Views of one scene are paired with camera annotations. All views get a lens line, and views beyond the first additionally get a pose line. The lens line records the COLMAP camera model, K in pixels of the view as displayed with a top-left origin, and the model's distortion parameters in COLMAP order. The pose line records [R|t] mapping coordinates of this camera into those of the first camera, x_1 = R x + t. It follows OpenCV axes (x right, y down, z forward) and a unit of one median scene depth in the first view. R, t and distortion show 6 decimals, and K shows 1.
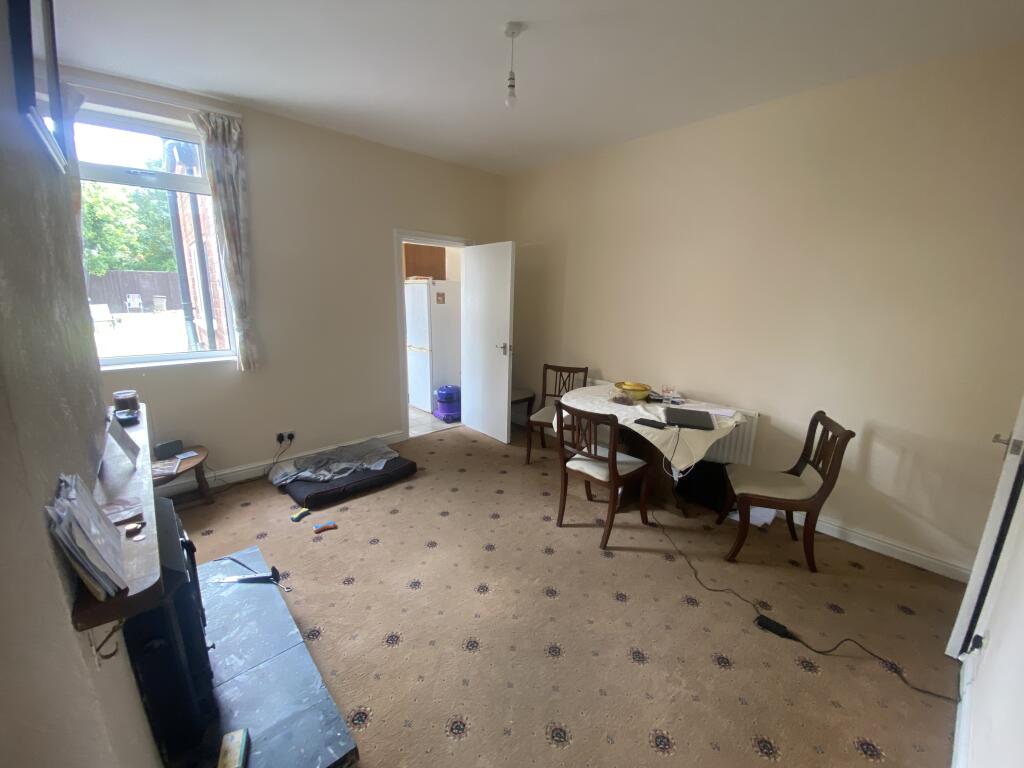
lens RADIAL K [[416.4, 0, 509.7], [0, 416.4, 385.6], [0, 0, 1]] dist [-0.002456, -0.000390]
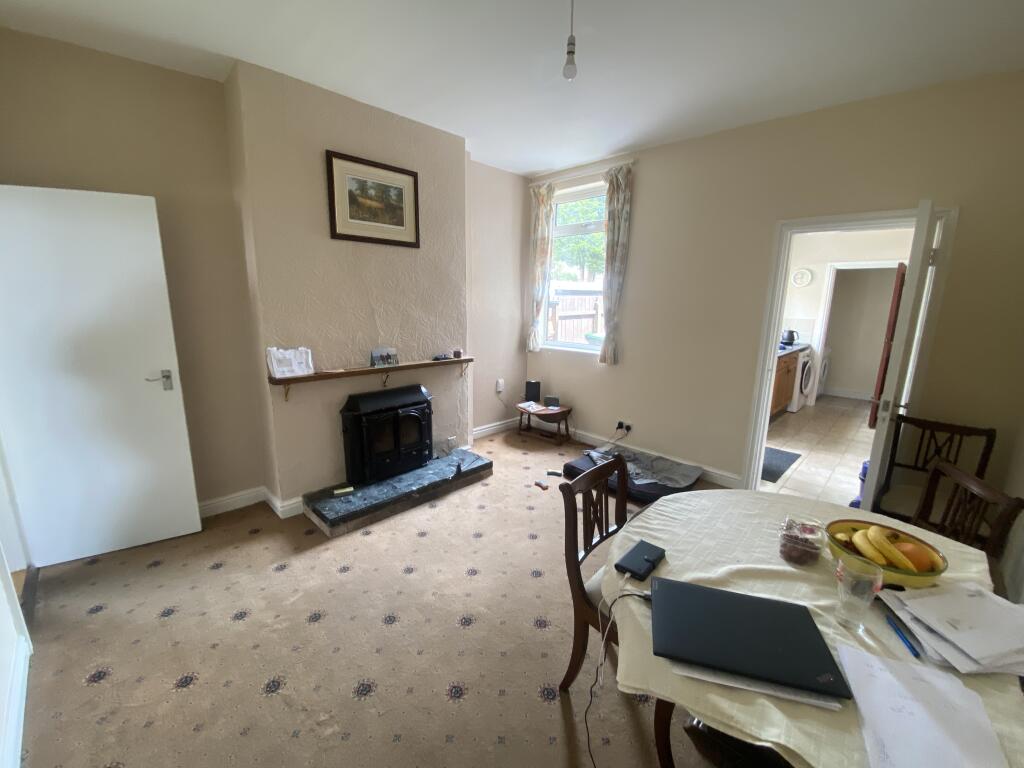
lens RADIAL K [[416.0, 0, 512.0], [0, 416.0, 384.0], [0, 0, 1]] dist [0.000259, -0.000083]
pose [[0.064293, 0.190677, -0.979545, 0.674085], [-0.250768, 0.953167, 0.169083, -0.129414], [0.965910, 0.234767, 0.109097, 0.661396]]
